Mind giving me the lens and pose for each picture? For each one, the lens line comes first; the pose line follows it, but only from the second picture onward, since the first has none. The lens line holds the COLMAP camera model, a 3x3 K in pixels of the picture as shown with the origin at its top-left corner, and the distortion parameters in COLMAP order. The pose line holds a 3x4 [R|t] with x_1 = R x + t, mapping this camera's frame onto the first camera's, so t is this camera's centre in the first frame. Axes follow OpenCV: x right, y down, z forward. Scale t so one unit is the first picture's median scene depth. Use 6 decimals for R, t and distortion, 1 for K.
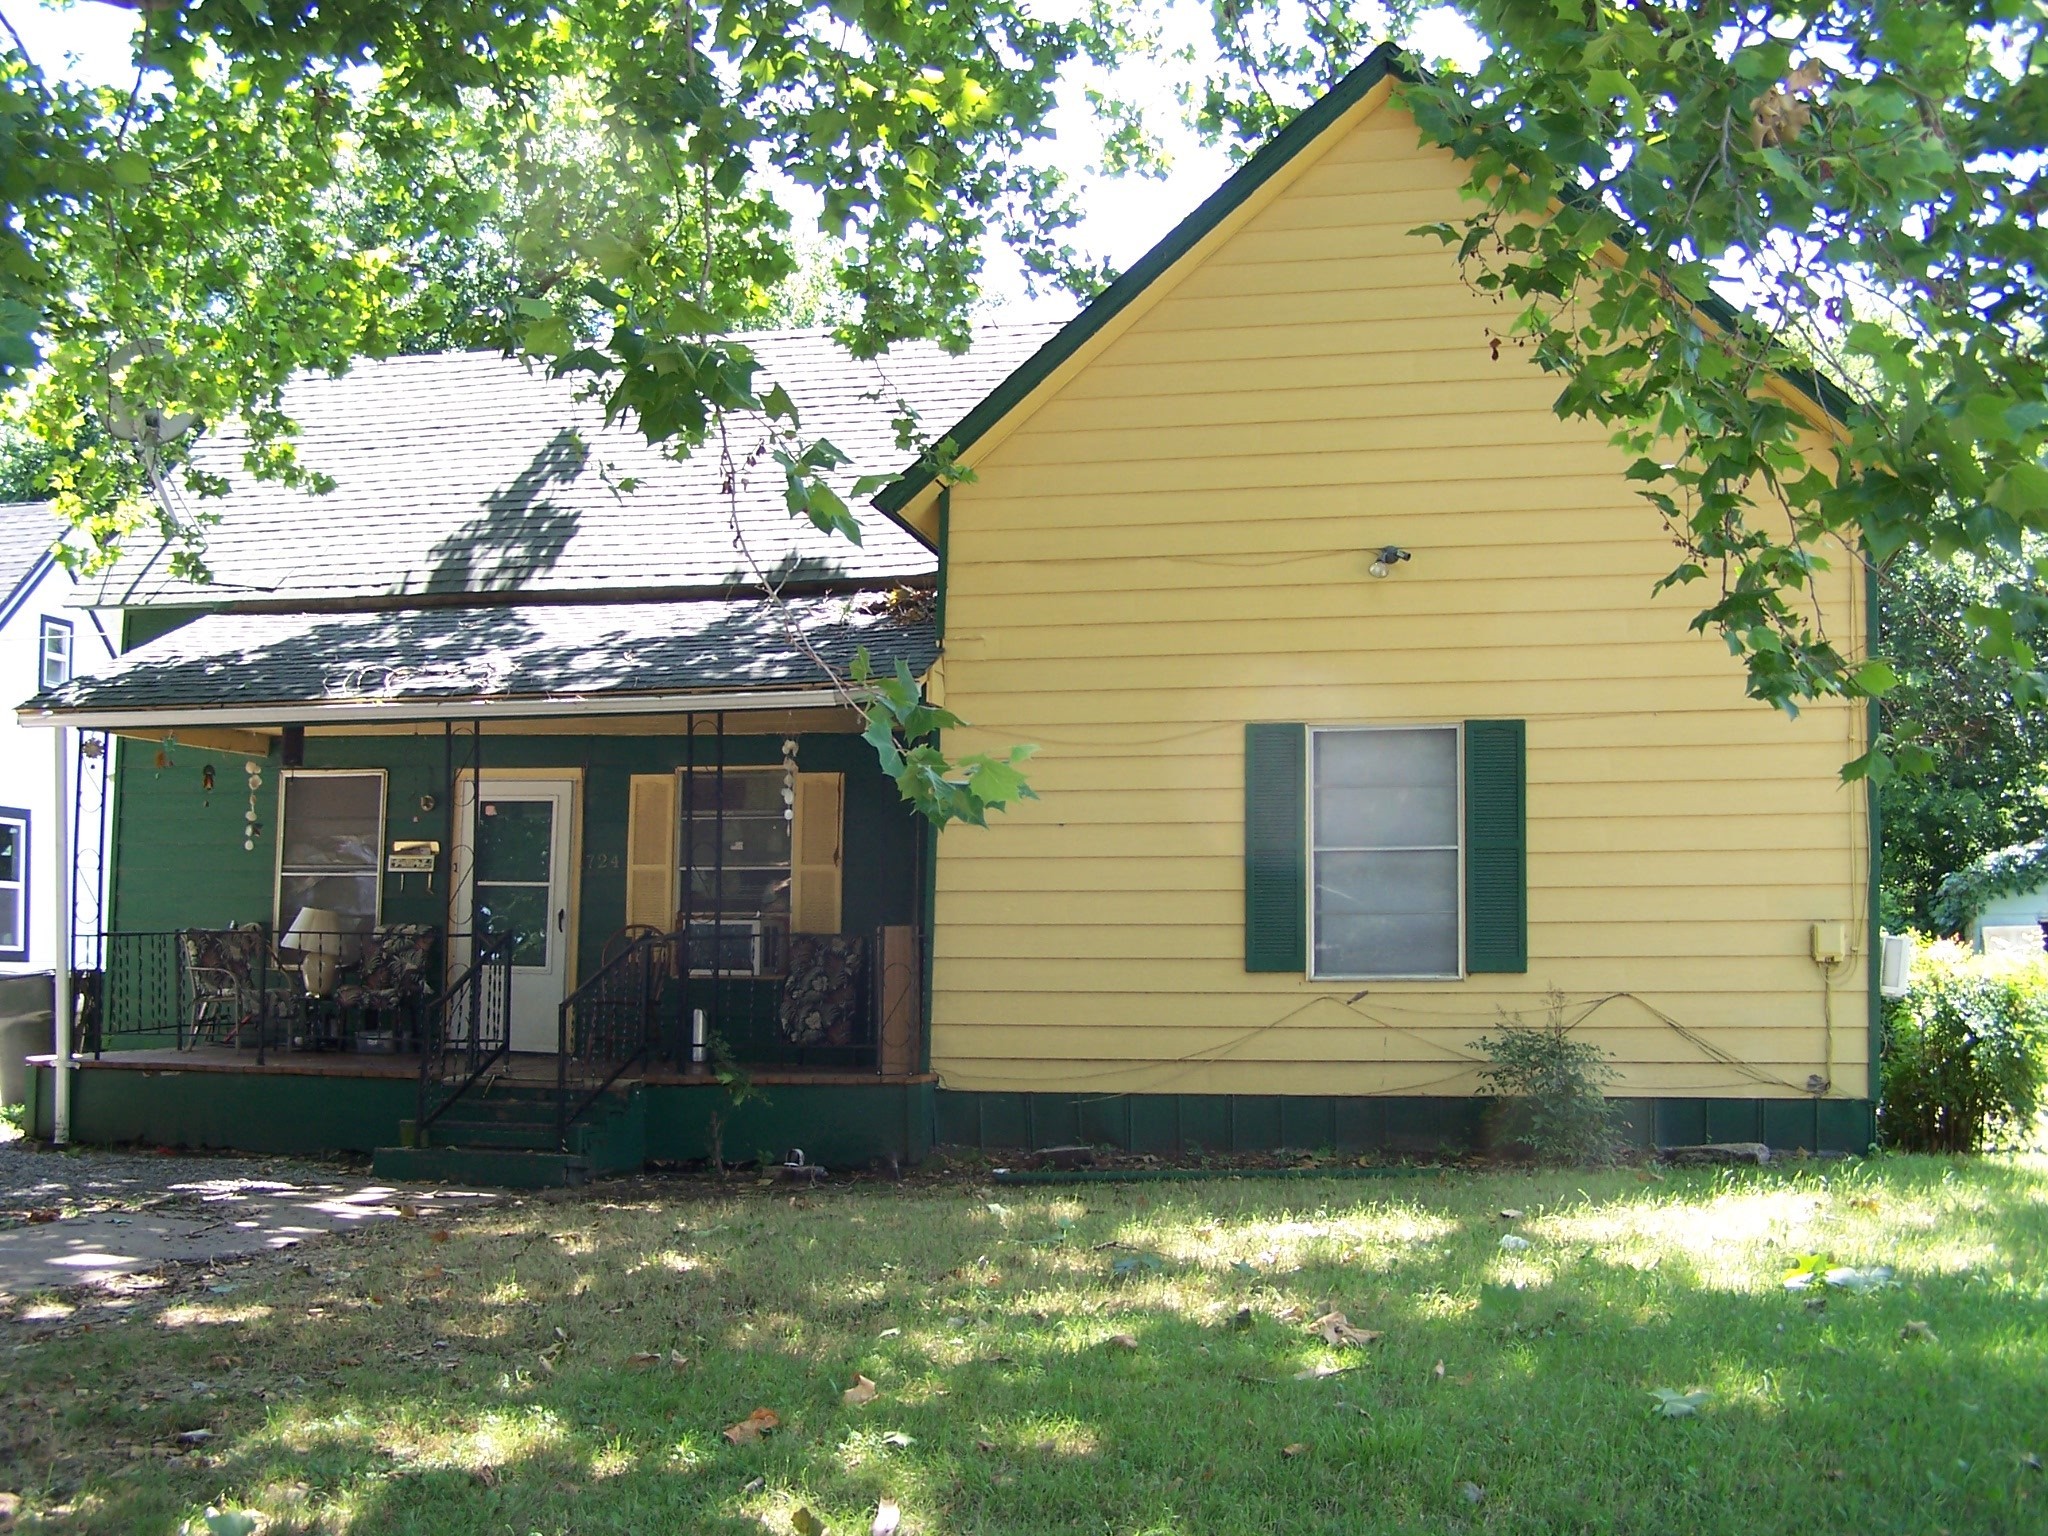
lens RADIAL K [[2317.1, 0, 1024.5], [0, 2317.1, 660.4], [0, 0, 1]] dist [-0.117344, 0.159440]
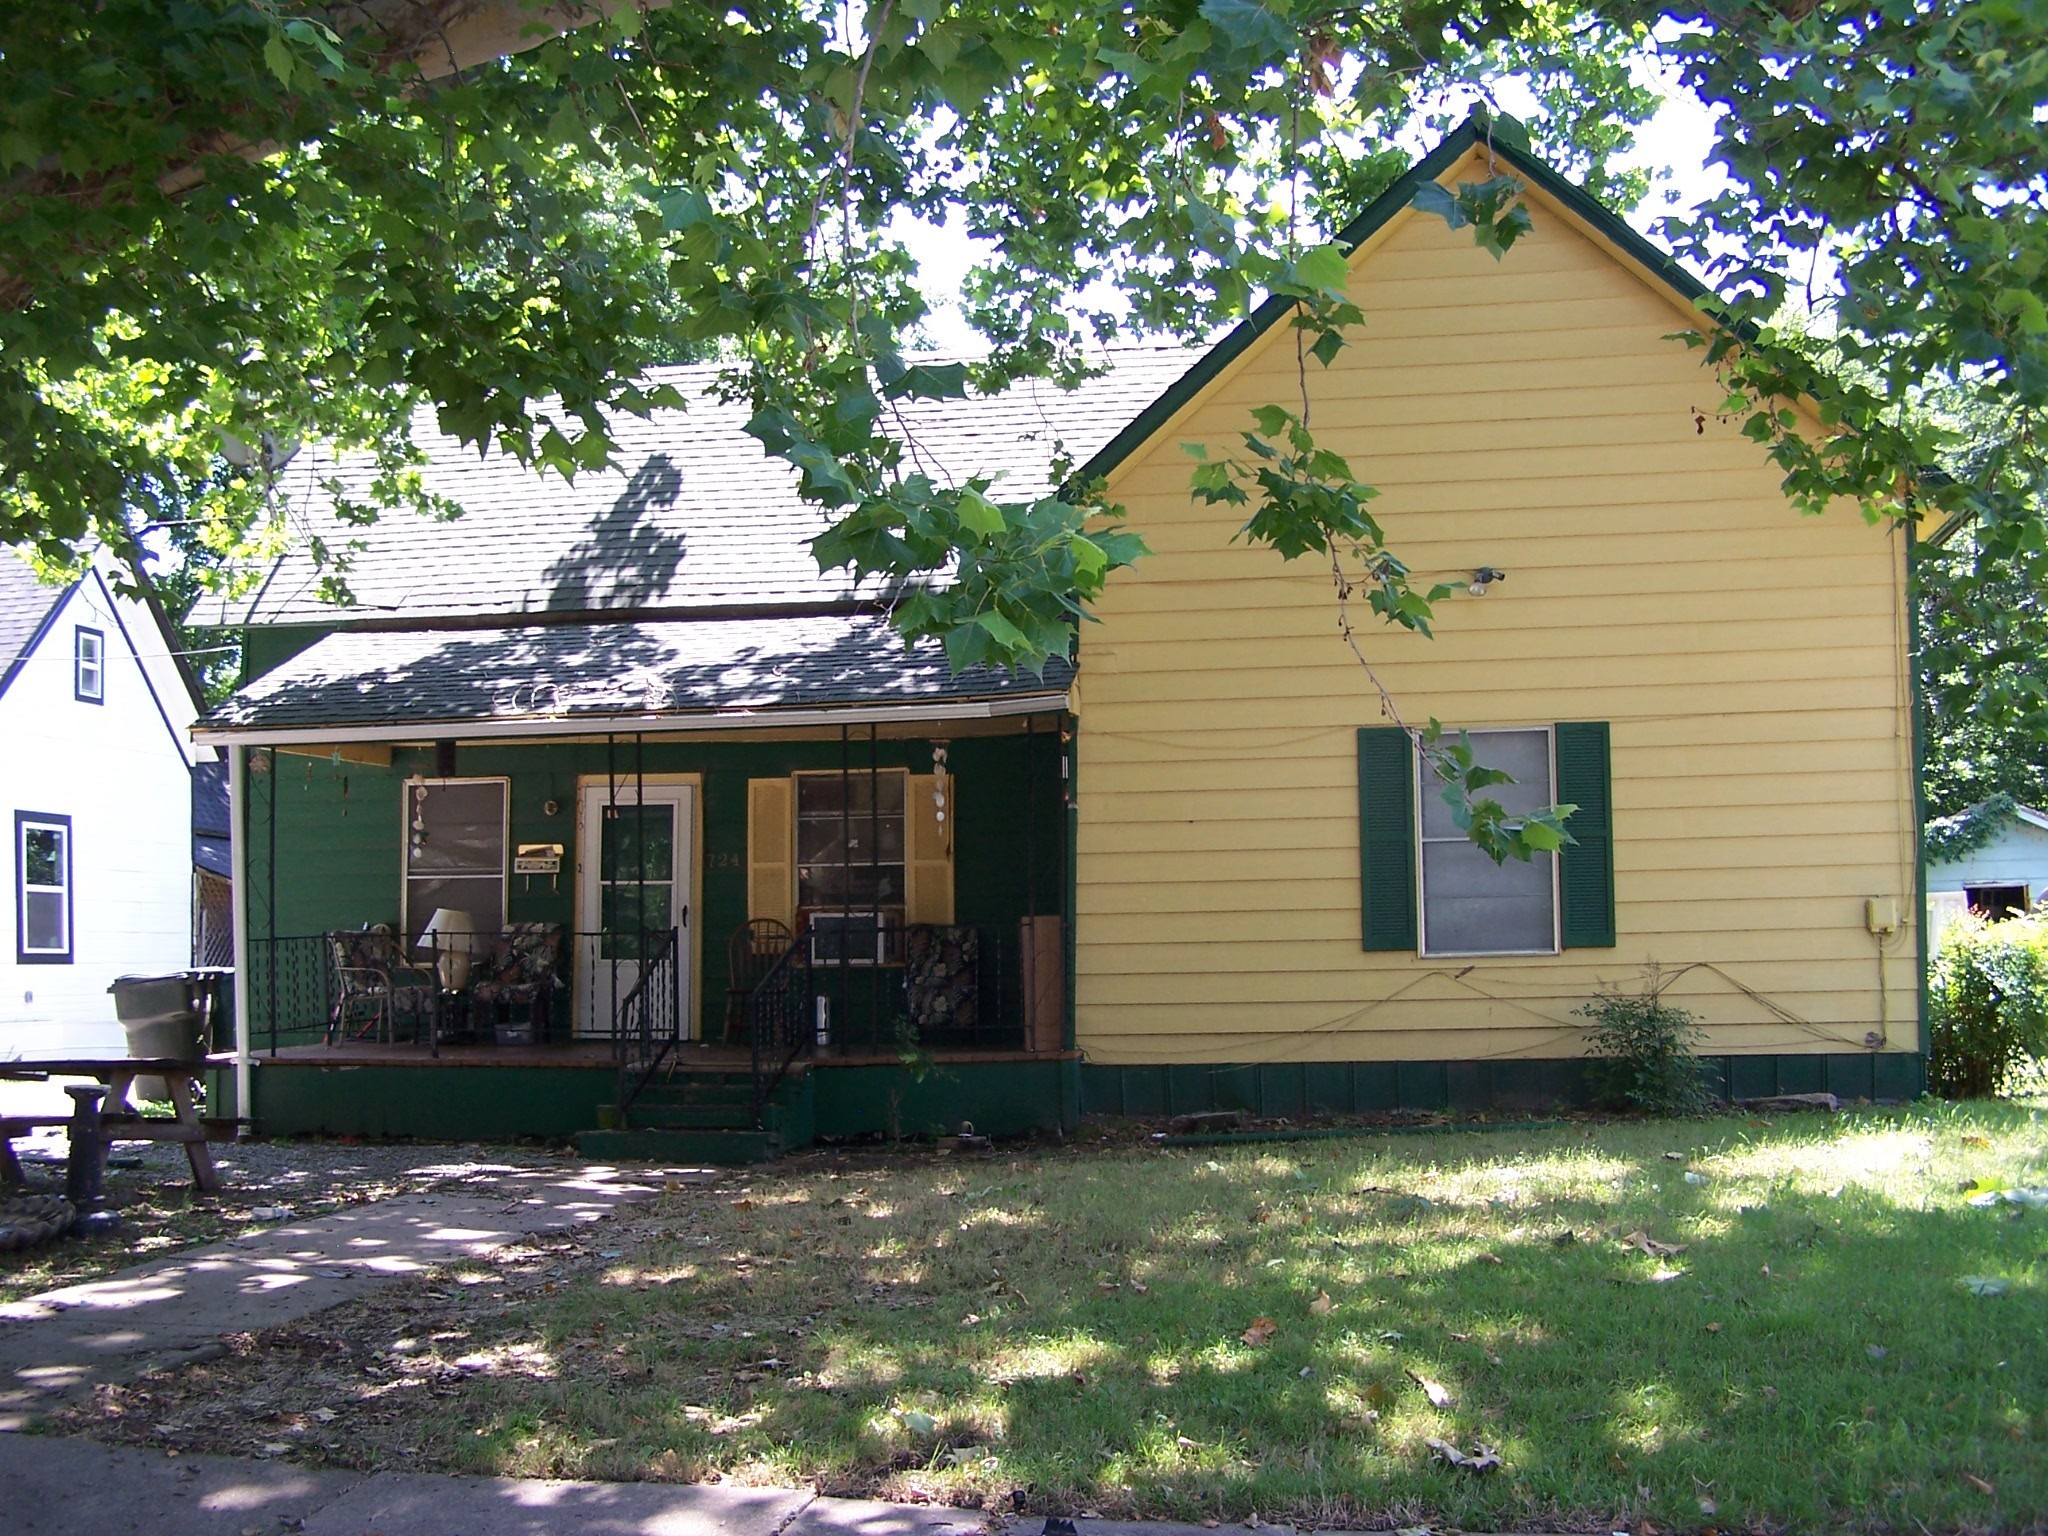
lens RADIAL K [[2317.1, 0, 1024.5], [0, 2317.1, 660.4], [0, 0, 1]] dist [-0.117344, 0.159440]
pose [[0.997953, -0.012427, 0.062726, -0.123109], [0.011806, 0.999878, 0.010261, -0.017021], [-0.062846, -0.009499, 0.997978, -0.089184]]
